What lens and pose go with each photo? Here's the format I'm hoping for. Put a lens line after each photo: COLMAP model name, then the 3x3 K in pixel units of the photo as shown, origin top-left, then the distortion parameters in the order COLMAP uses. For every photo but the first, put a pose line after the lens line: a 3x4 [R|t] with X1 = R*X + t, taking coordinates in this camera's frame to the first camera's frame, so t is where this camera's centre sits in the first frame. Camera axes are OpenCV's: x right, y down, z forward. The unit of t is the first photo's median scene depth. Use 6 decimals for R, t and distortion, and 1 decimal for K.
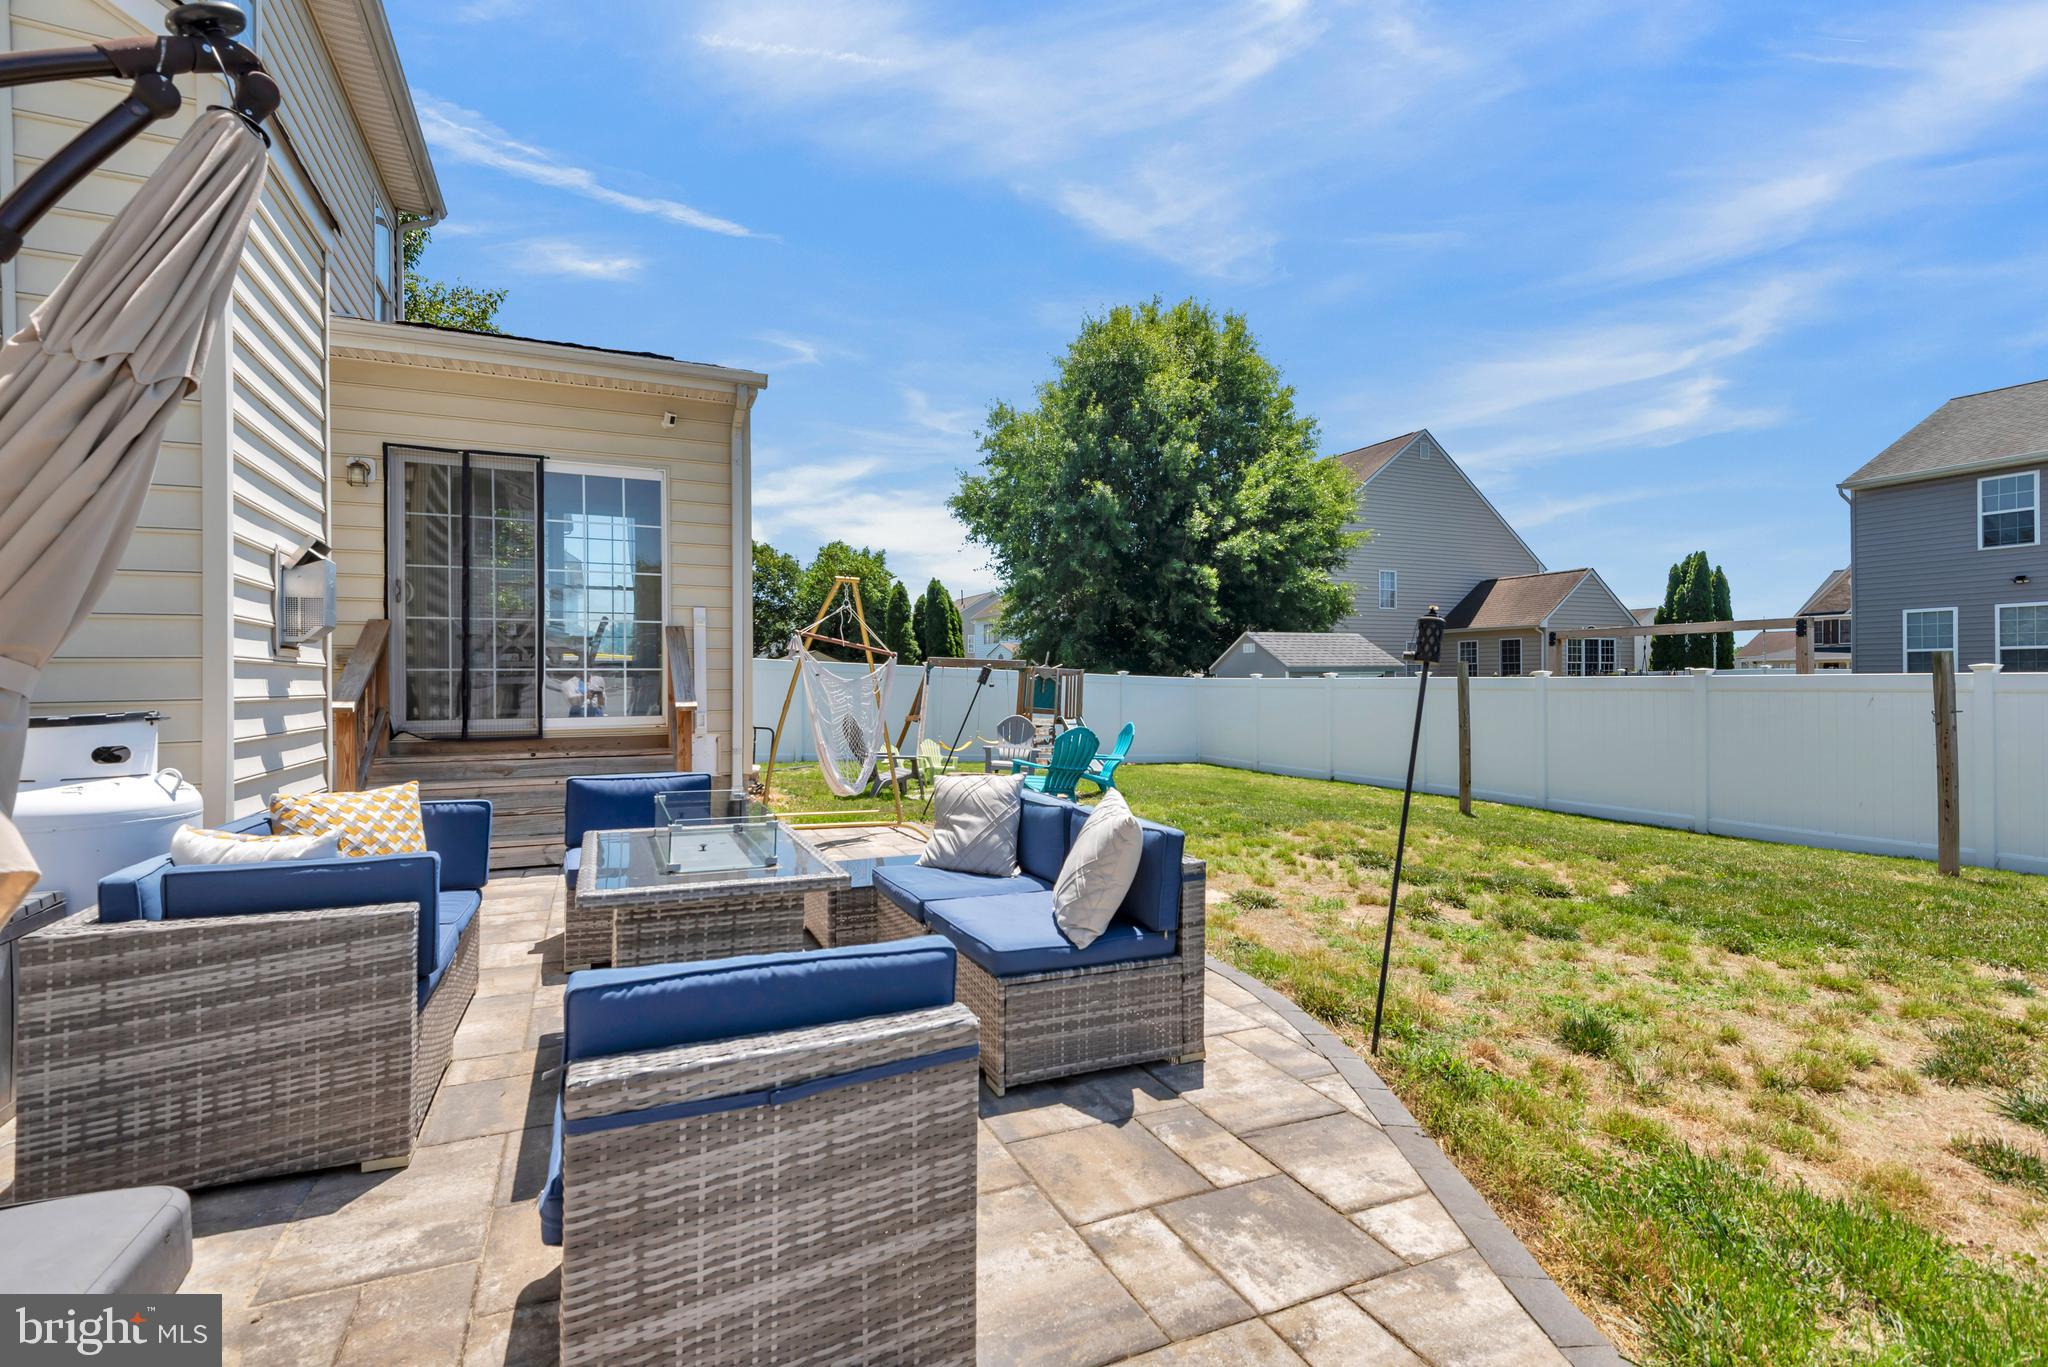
lens RADIAL K [[918.0, 0, 1024.0], [0, 918.0, 683.5], [0, 0, 1]] dist [0.038652, -0.020854]
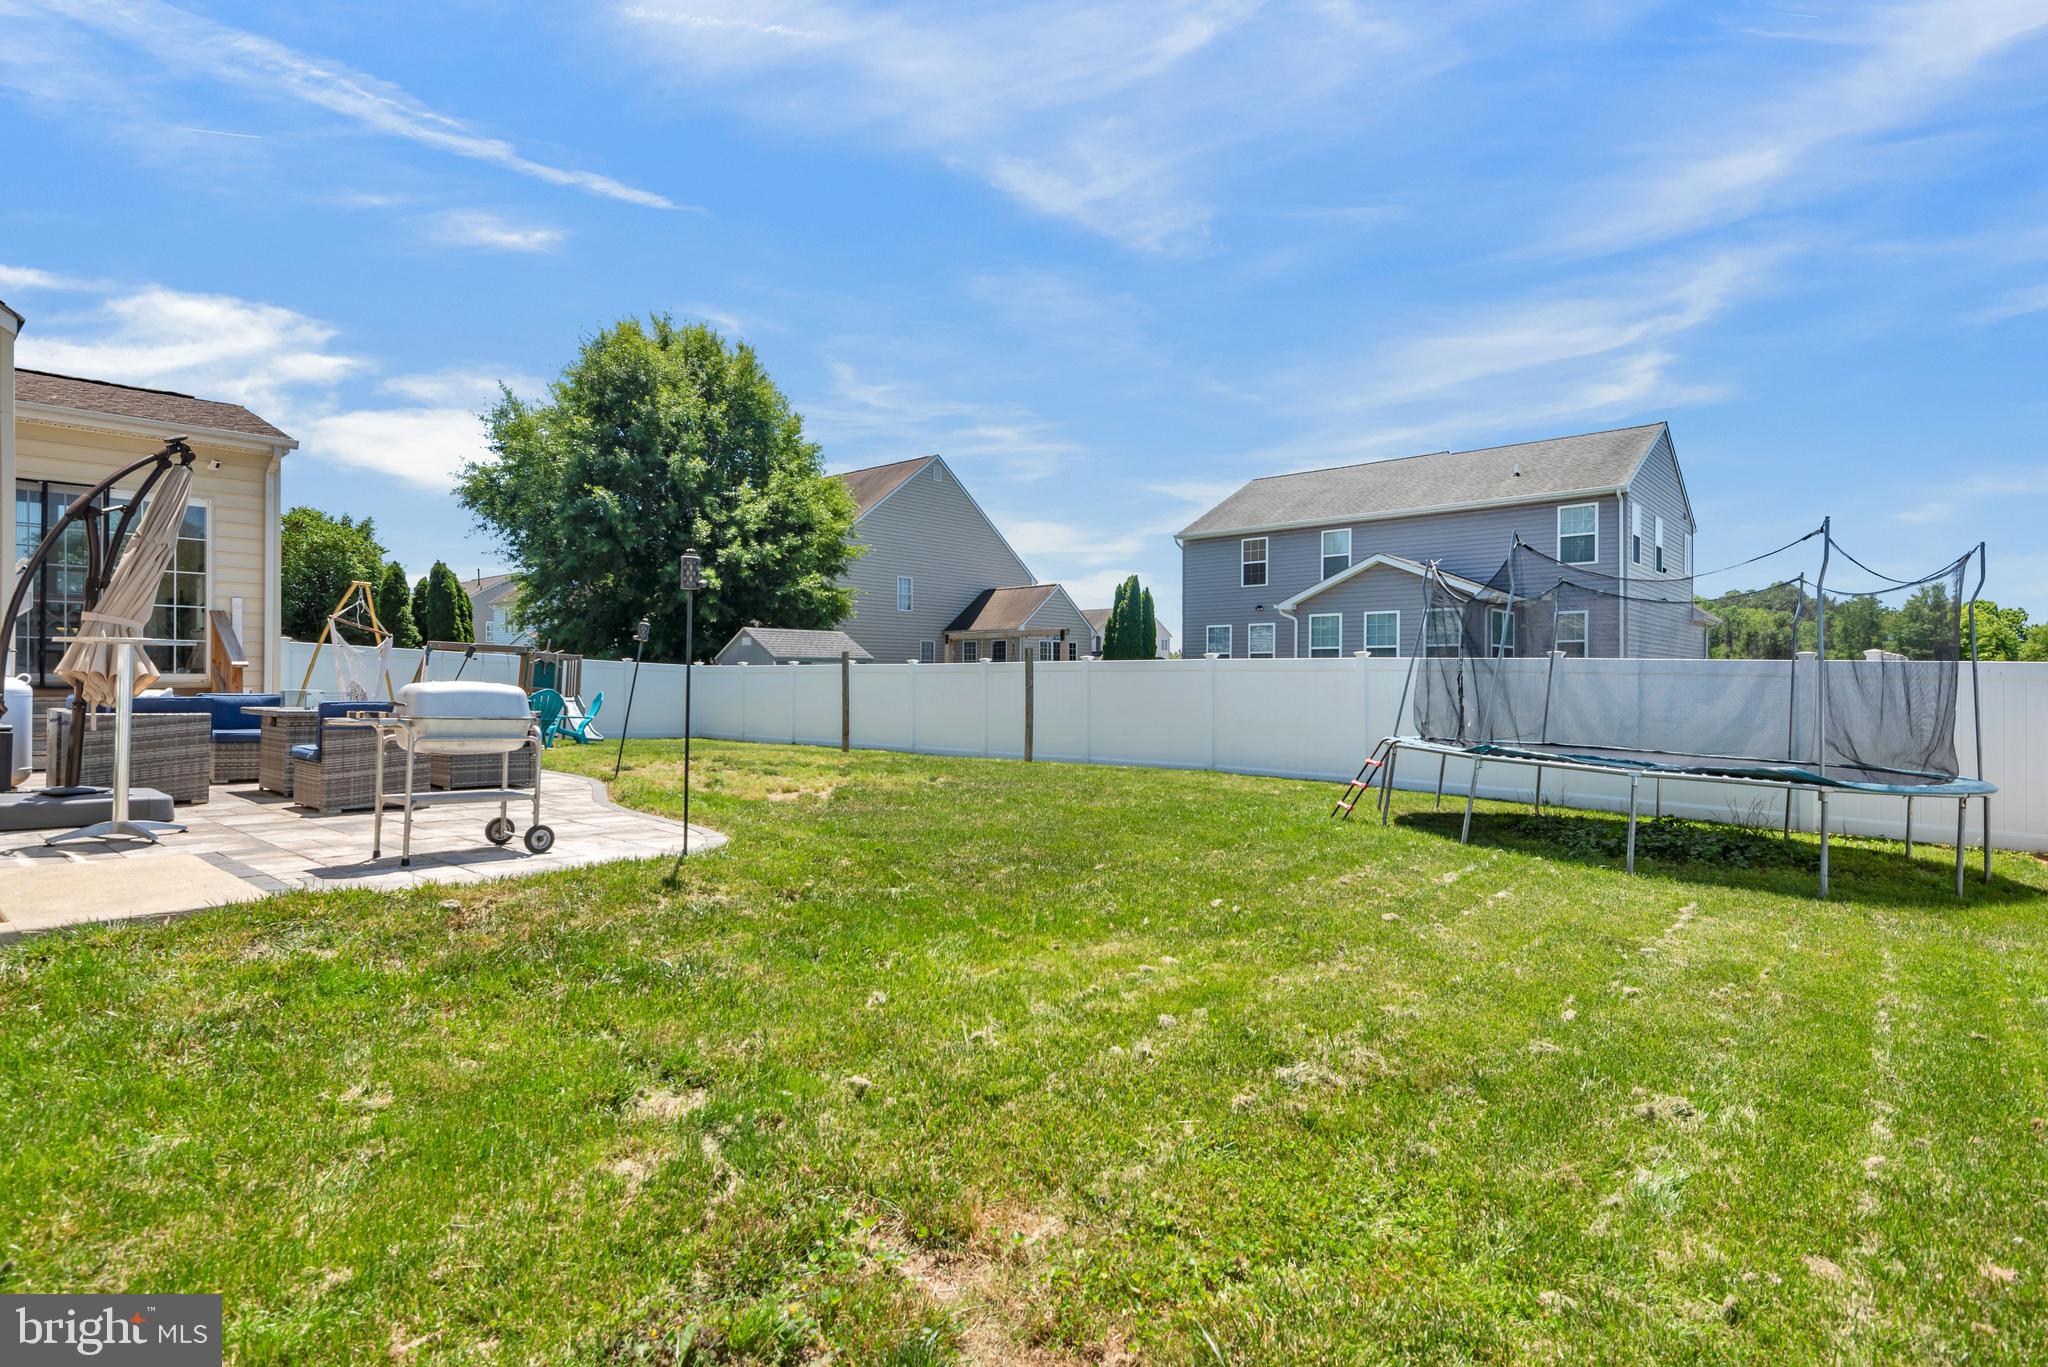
lens RADIAL K [[1019.1, 0, 1024.0], [0, 1019.1, 683.5], [0, 0, 1]] dist [0.003230, -0.001124]
pose [[0.912776, 0.006929, 0.408402, 0.036359], [-0.006605, 0.999976, -0.002205, 0.014617], [-0.408408, -0.000685, 0.912799, -0.304660]]
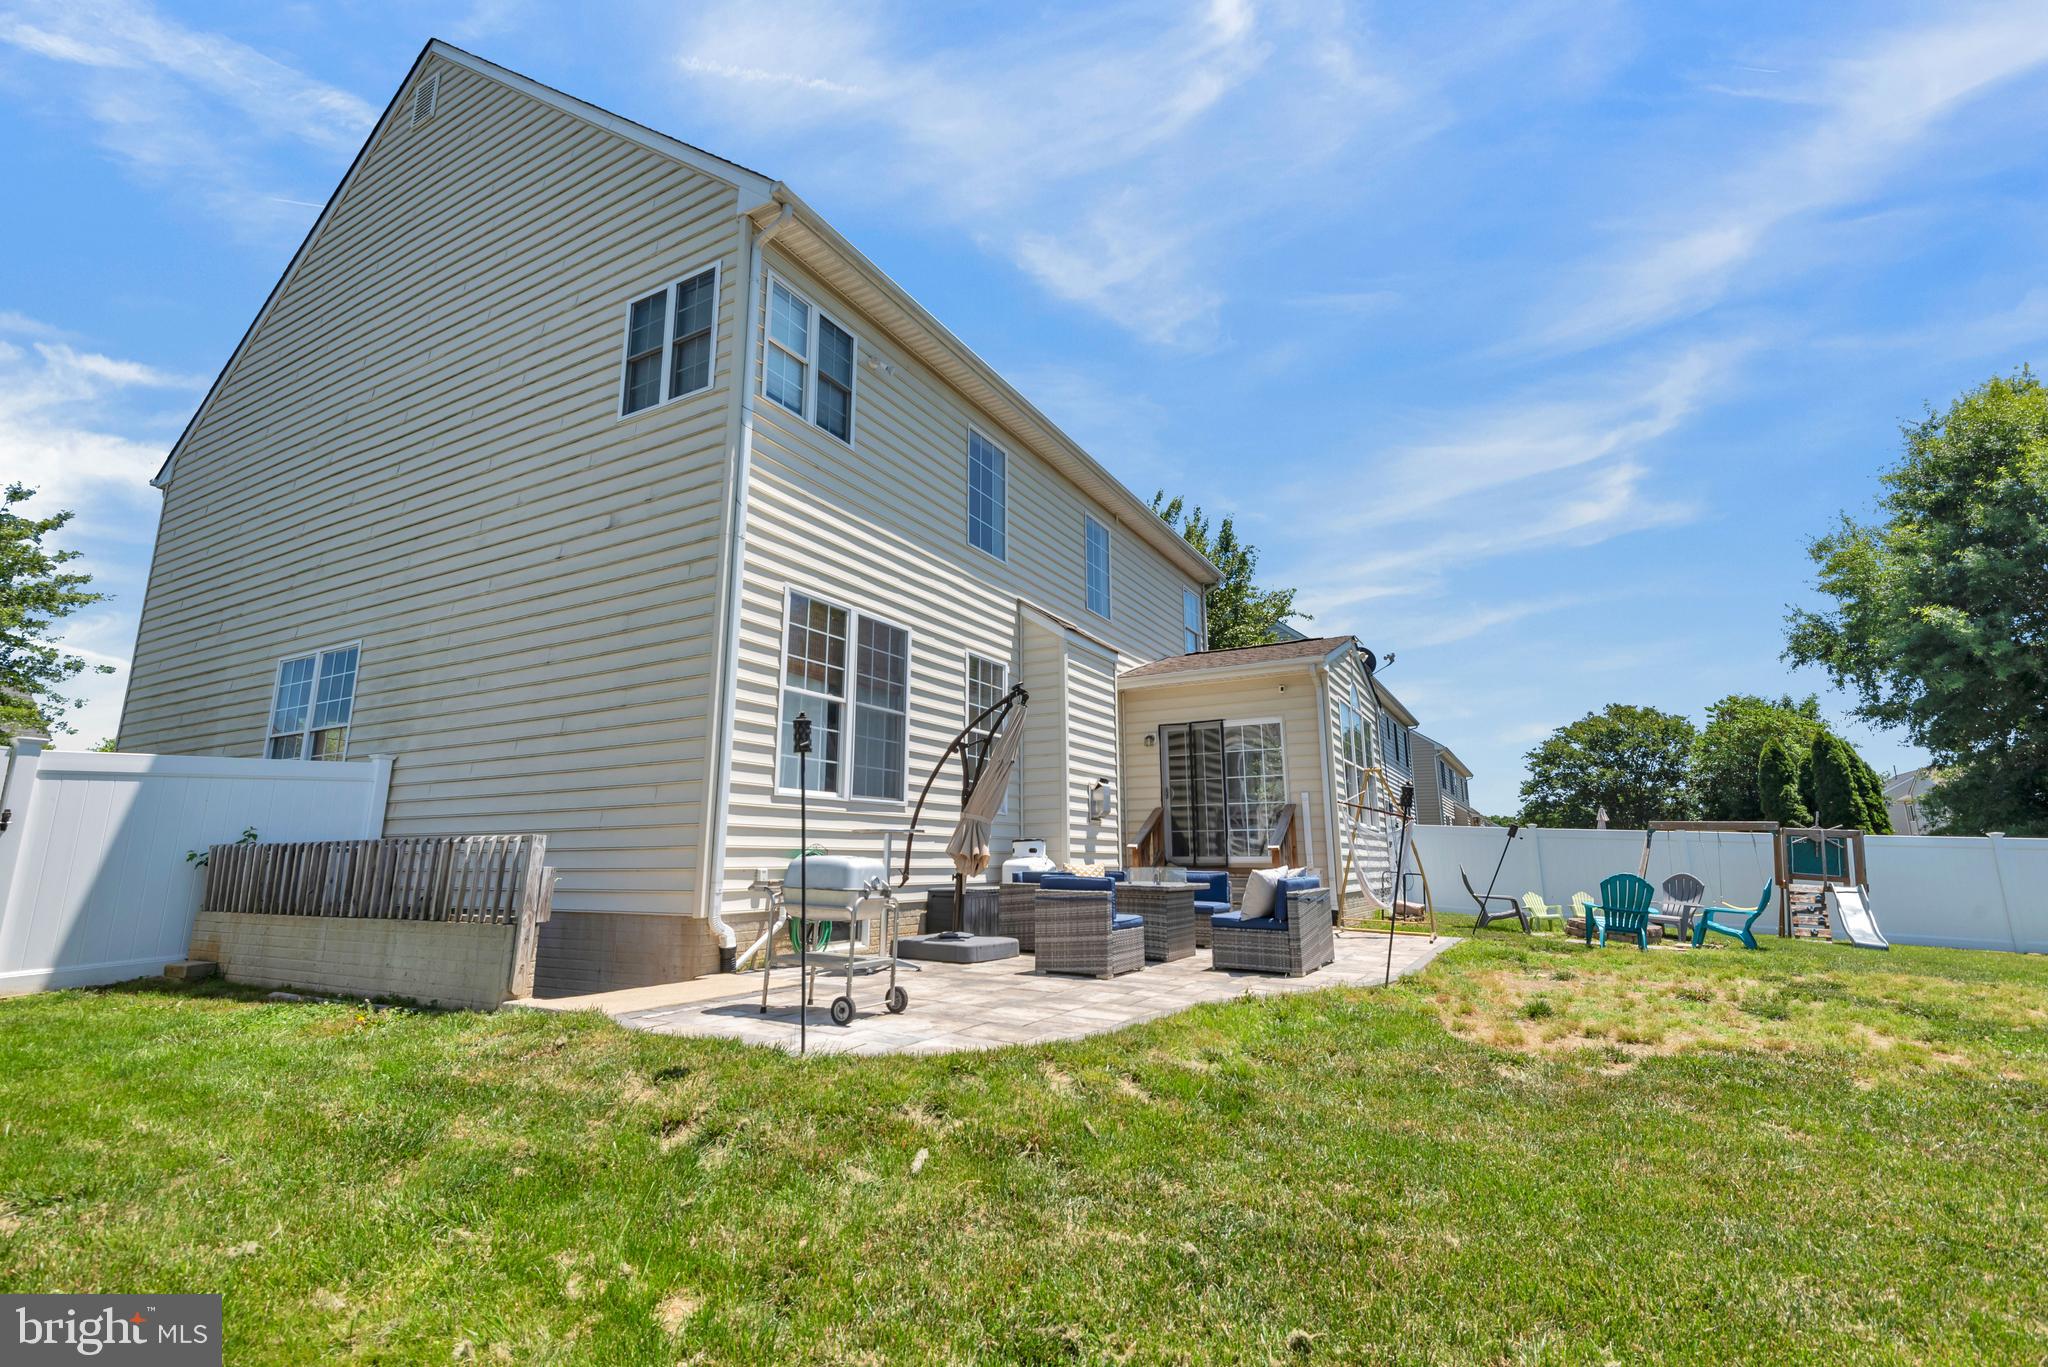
lens RADIAL K [[918.0, 0, 1024.0], [0, 918.0, 683.5], [0, 0, 1]] dist [0.038652, -0.020854]
pose [[0.589485, -0.152190, -0.793313, 0.242886], [-0.003882, 0.981546, -0.191185, 0.016144], [0.807770, 0.115780, 0.578016, -0.143996]]
